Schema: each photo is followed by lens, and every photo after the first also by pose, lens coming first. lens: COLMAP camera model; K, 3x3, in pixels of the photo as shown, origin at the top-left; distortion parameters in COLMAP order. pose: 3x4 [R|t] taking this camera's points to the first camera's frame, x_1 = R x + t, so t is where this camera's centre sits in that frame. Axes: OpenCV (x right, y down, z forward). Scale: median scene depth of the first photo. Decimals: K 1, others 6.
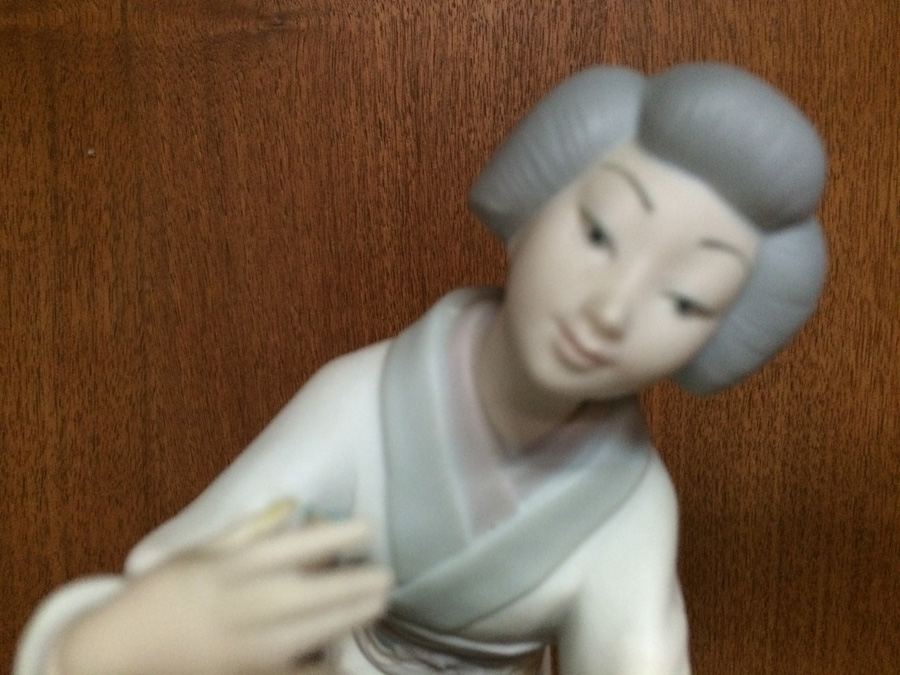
lens RADIAL K [[767.5, 0, 450.0], [0, 767.5, 337.5], [0, 0, 1]] dist [0.062478, -0.108117]
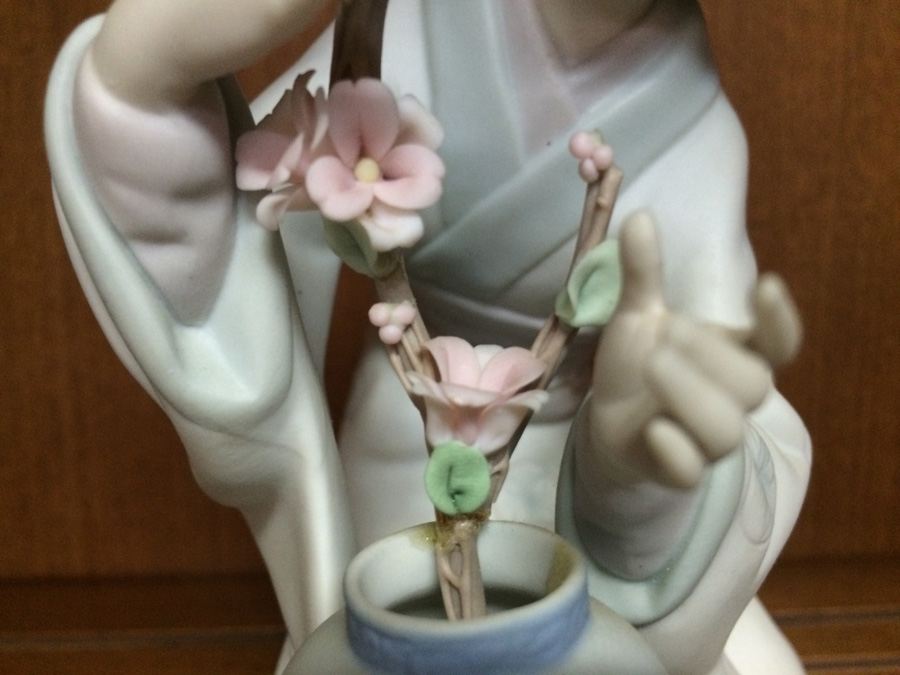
lens RADIAL K [[795.2, 0, 450.0], [0, 795.2, 337.5], [0, 0, 1]] dist [0.073956, -0.148940]
pose [[0.999900, -0.009976, -0.010055, -0.022101], [0.010562, 0.998146, 0.059942, 0.170168], [0.009438, -0.060042, 0.998151, 0.016636]]
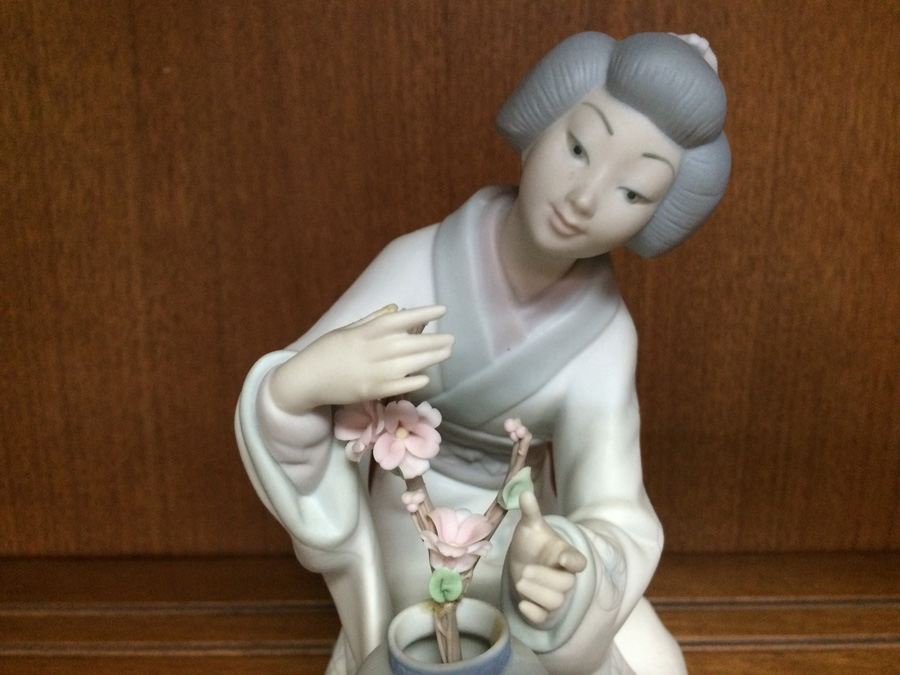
lens RADIAL K [[767.5, 0, 450.0], [0, 767.5, 337.5], [0, 0, 1]] dist [0.062478, -0.108117]
pose [[0.999750, 0.007259, -0.021147, -0.010799], [-0.004703, 0.992946, 0.118478, 0.019512], [0.021858, -0.118349, 0.992731, -0.192481]]
